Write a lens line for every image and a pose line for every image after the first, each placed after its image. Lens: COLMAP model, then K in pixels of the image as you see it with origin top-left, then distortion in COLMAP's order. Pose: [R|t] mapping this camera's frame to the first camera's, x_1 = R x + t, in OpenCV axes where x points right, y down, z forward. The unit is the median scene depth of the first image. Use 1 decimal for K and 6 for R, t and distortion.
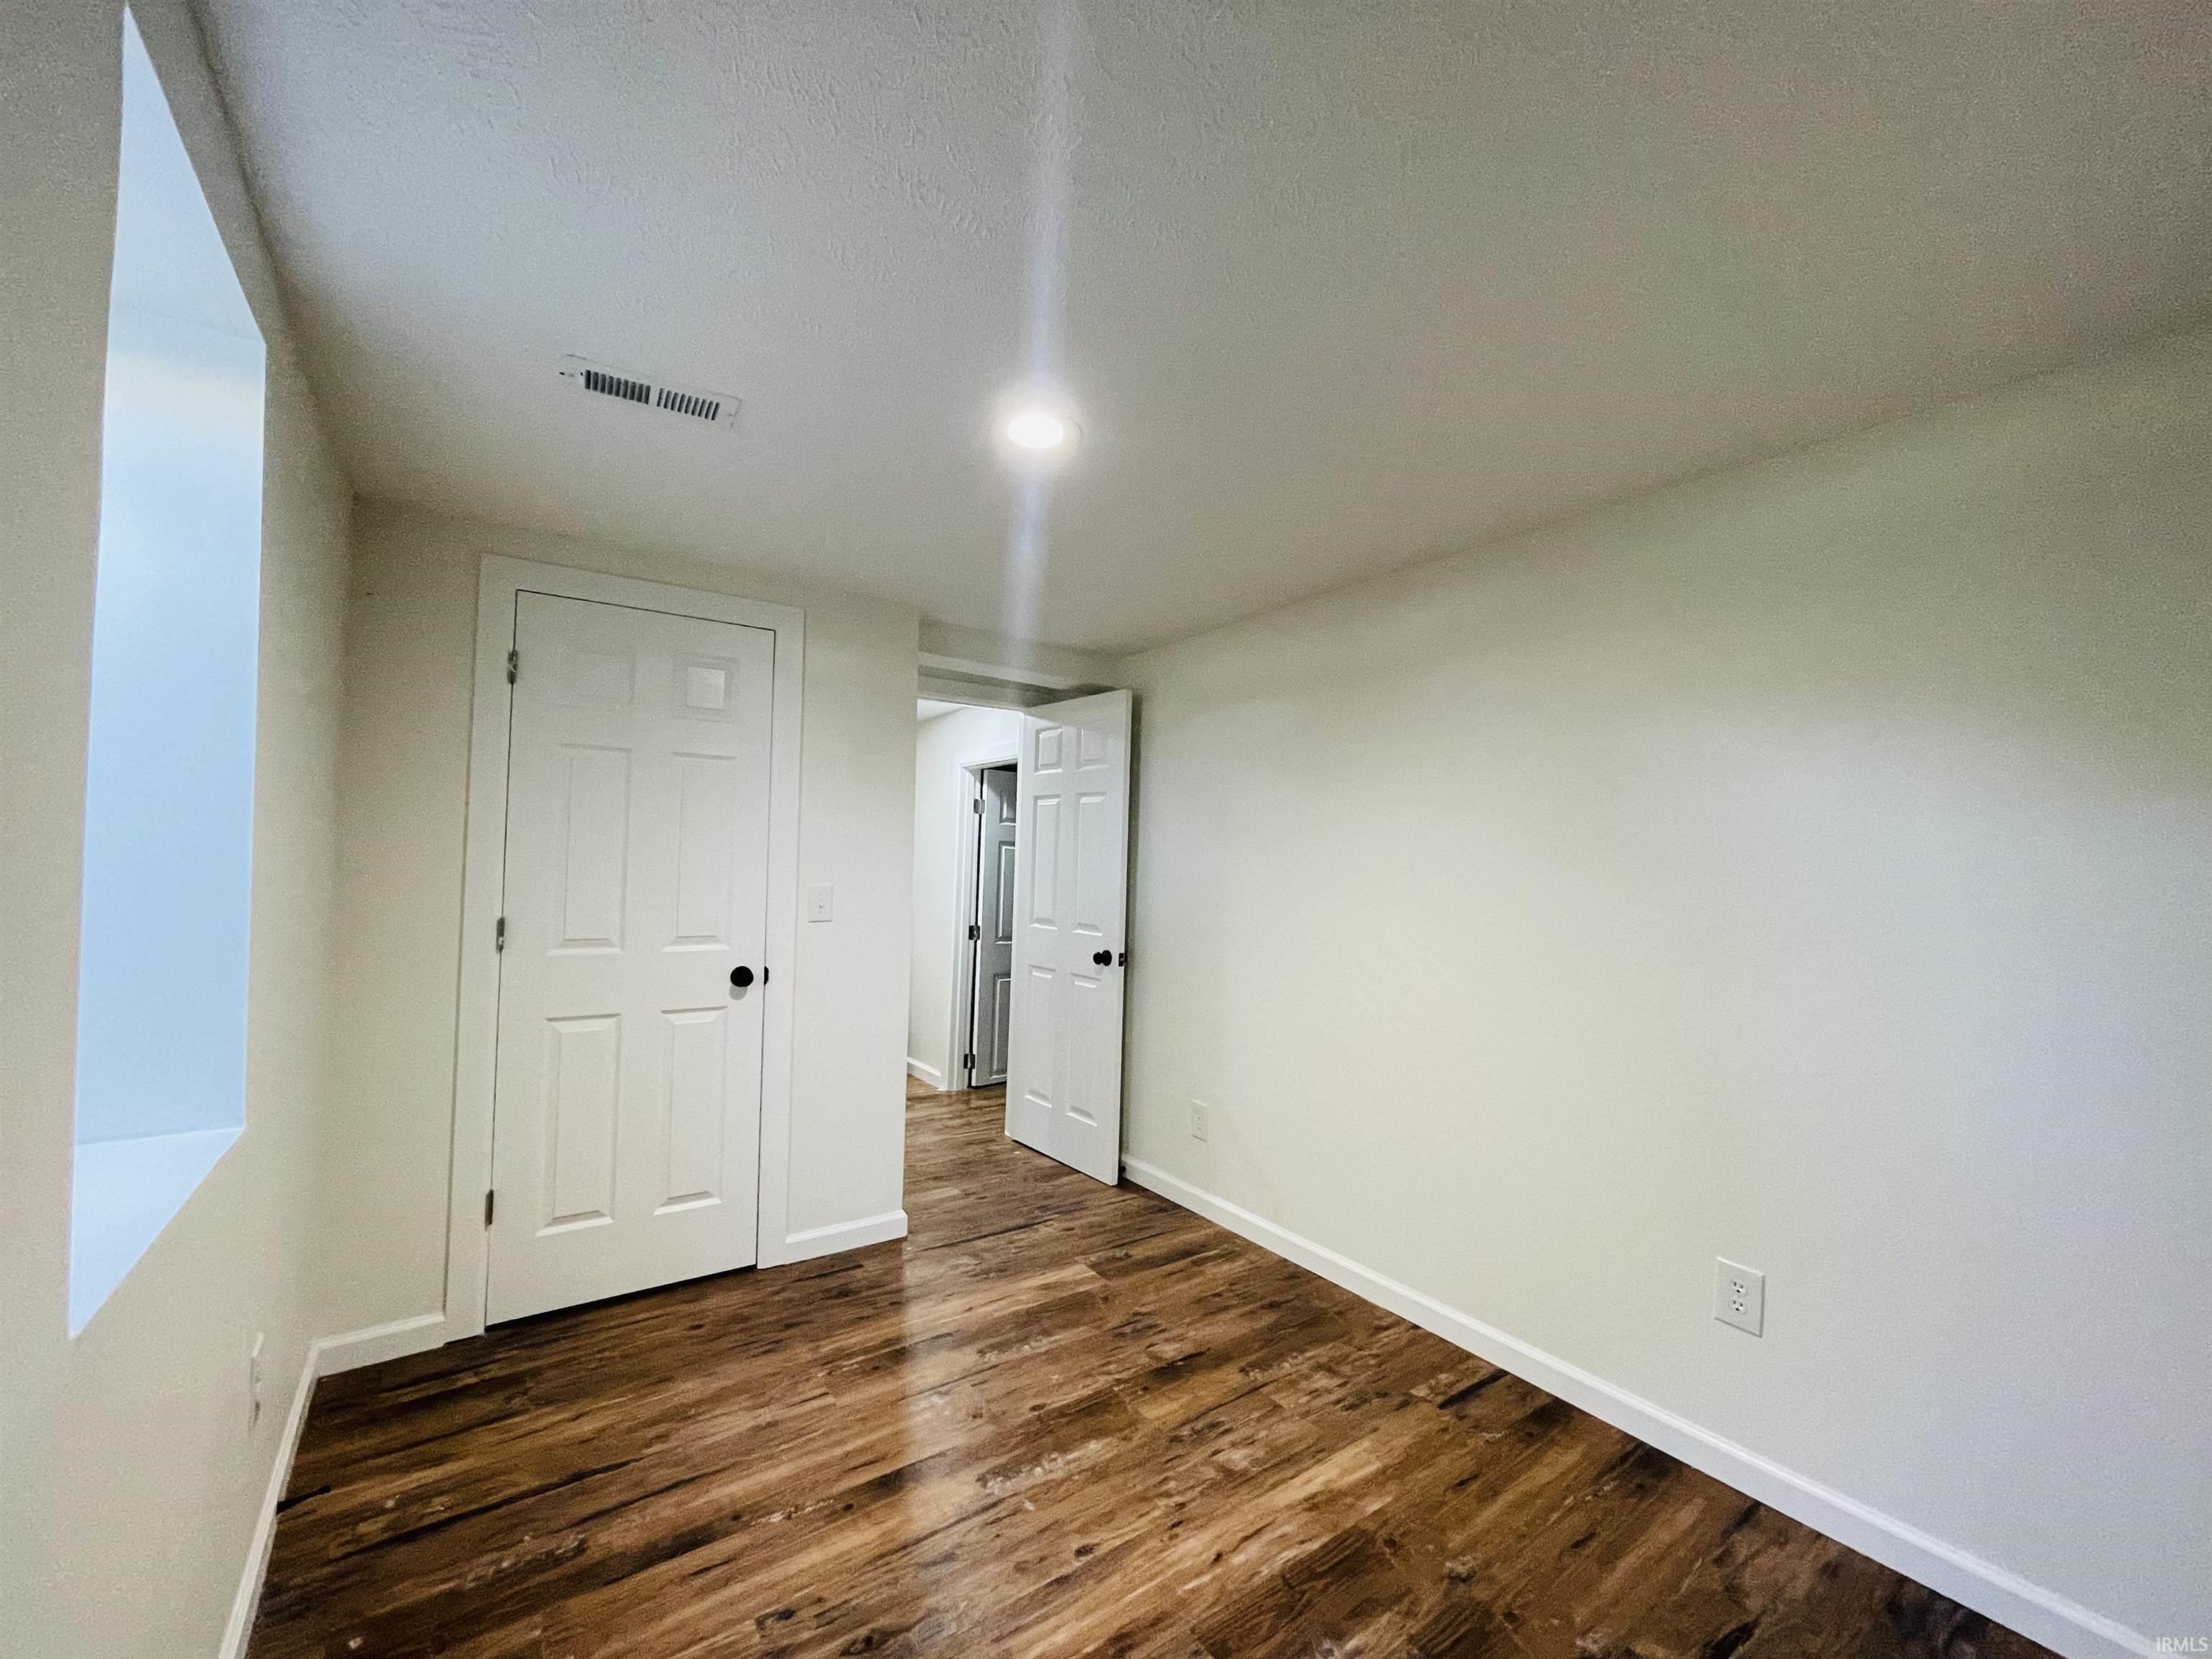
lens RADIAL K [[894.9, 0, 1111.9], [0, 894.9, 833.4], [0, 0, 1]] dist [0.000705, 0.000043]
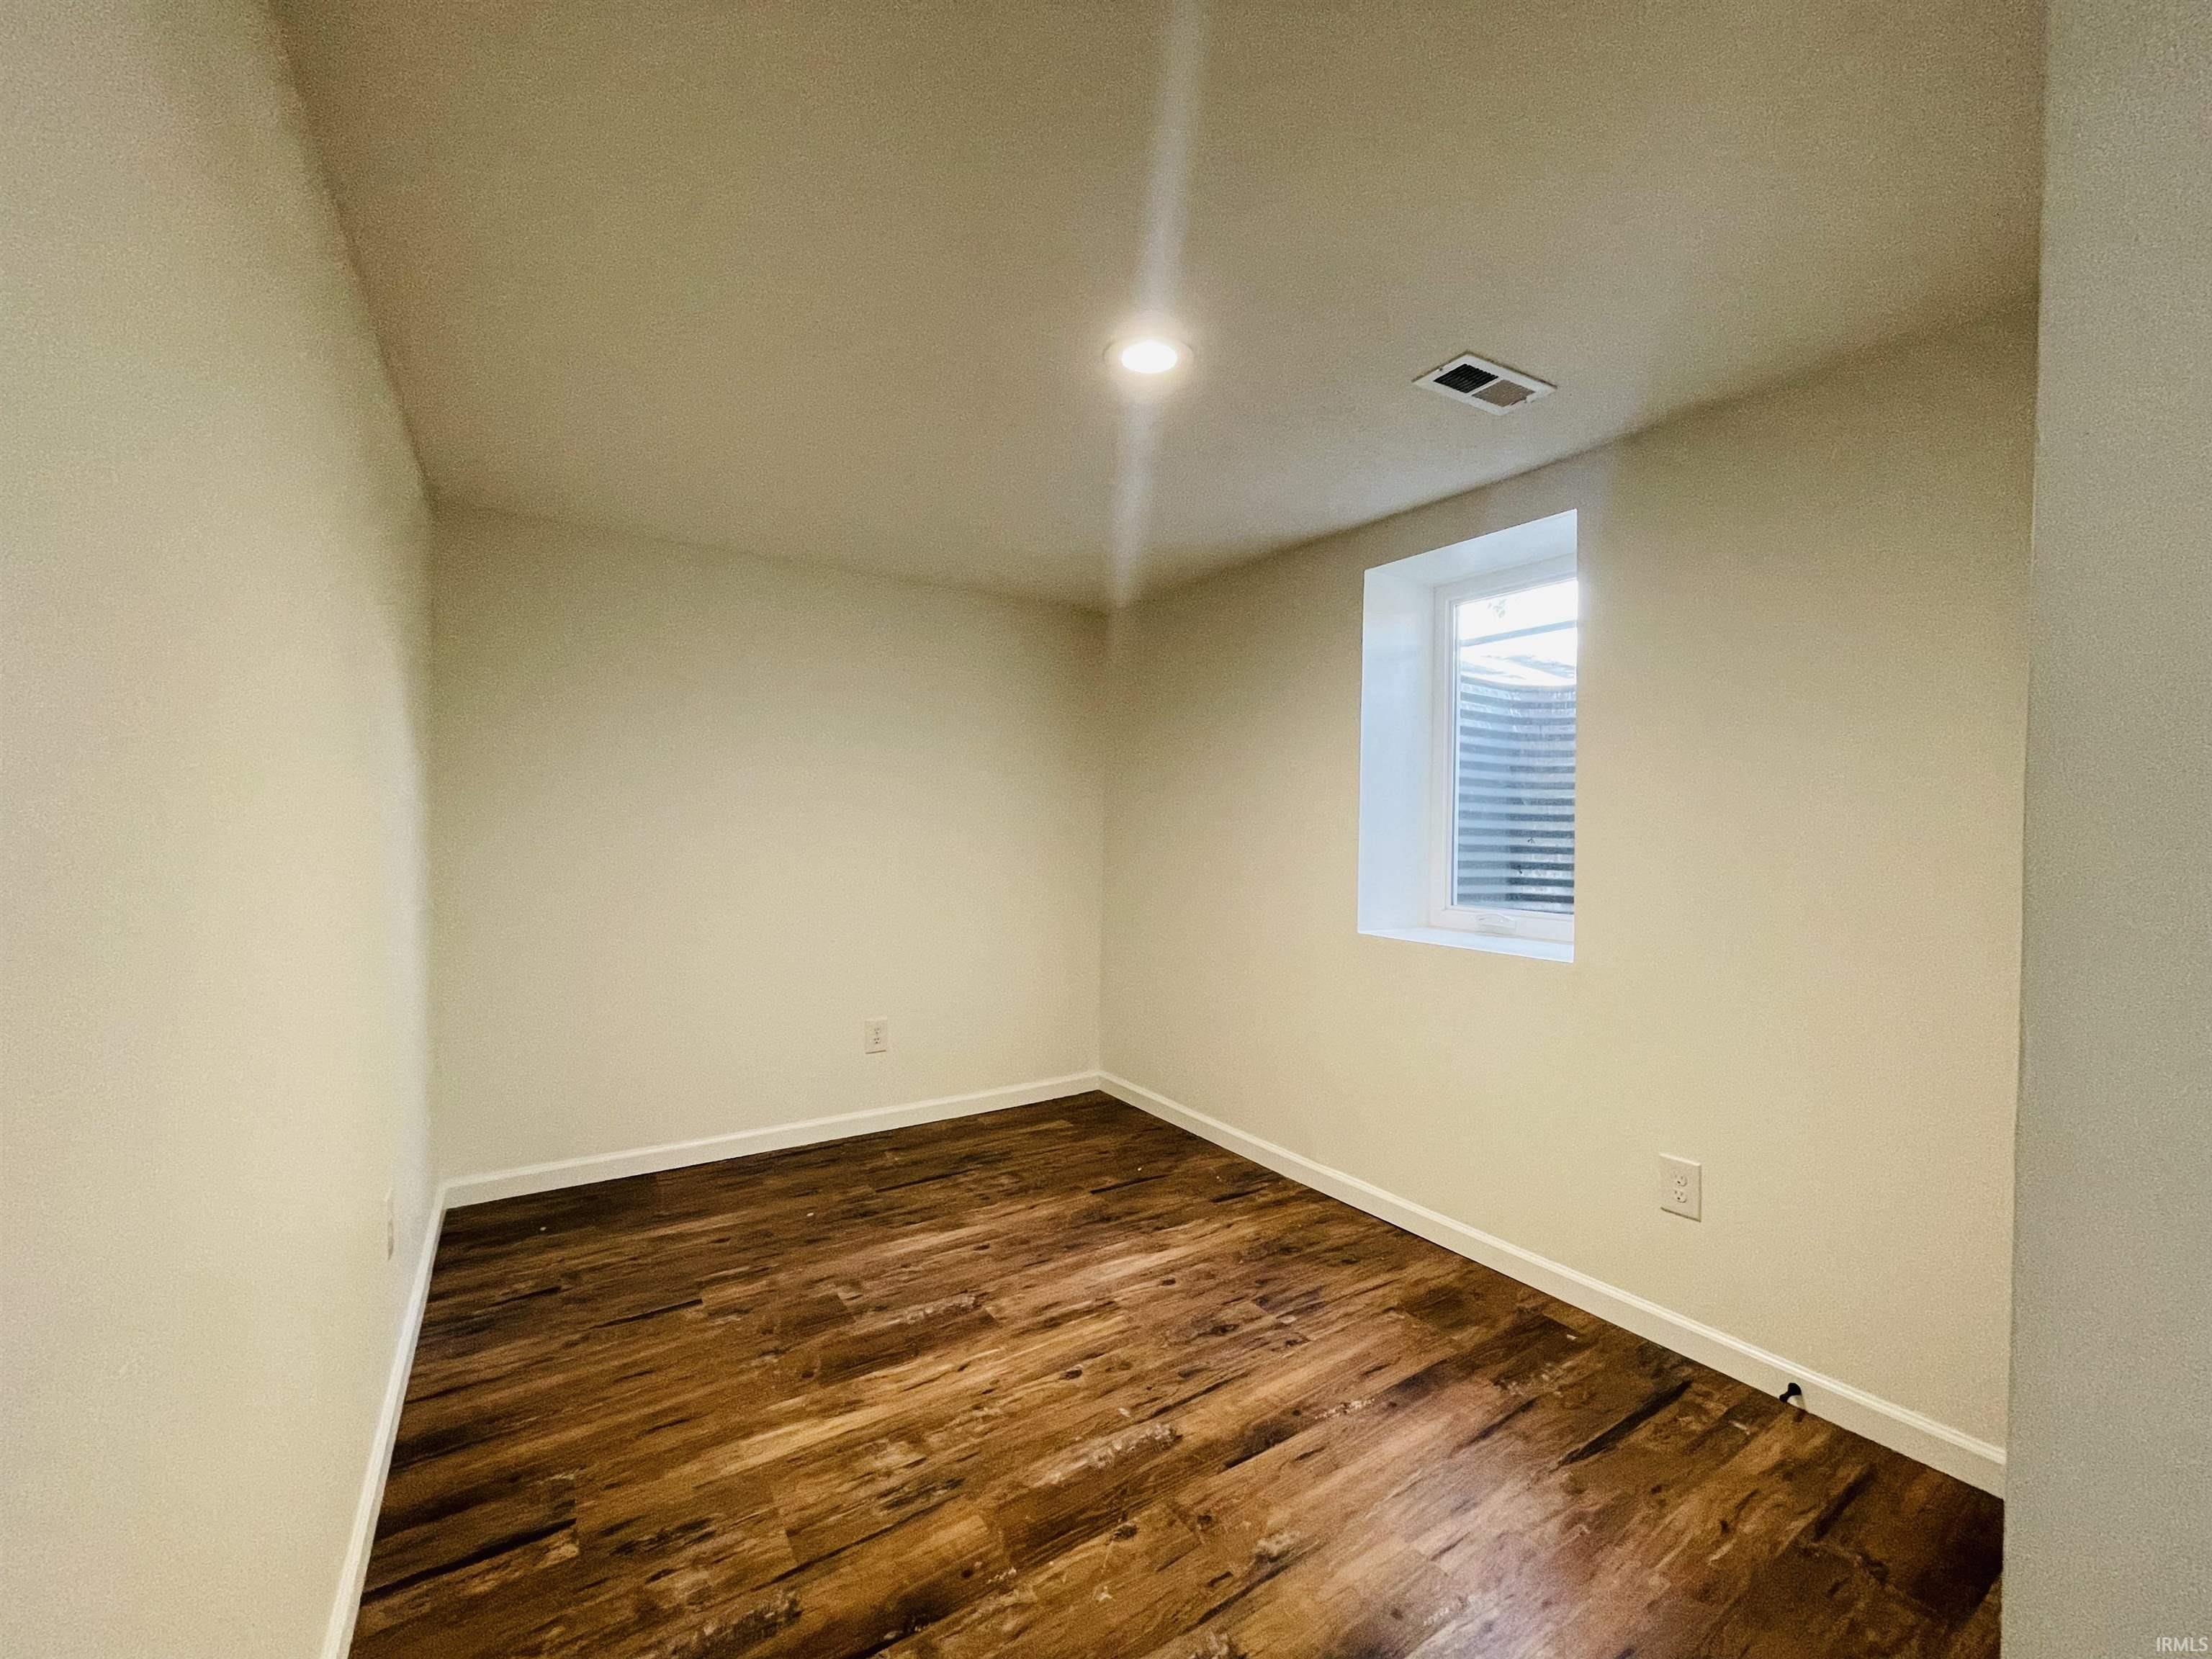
lens RADIAL K [[894.9, 0, 1094.6], [0, 894.9, 838.7], [0, 0, 1]] dist [0.000705, 0.000043]
pose [[-0.998412, -0.028476, 0.048610, -0.086282], [-0.028993, 0.999530, -0.009969, 0.095966], [-0.048303, -0.011363, -0.998768, 1.967498]]
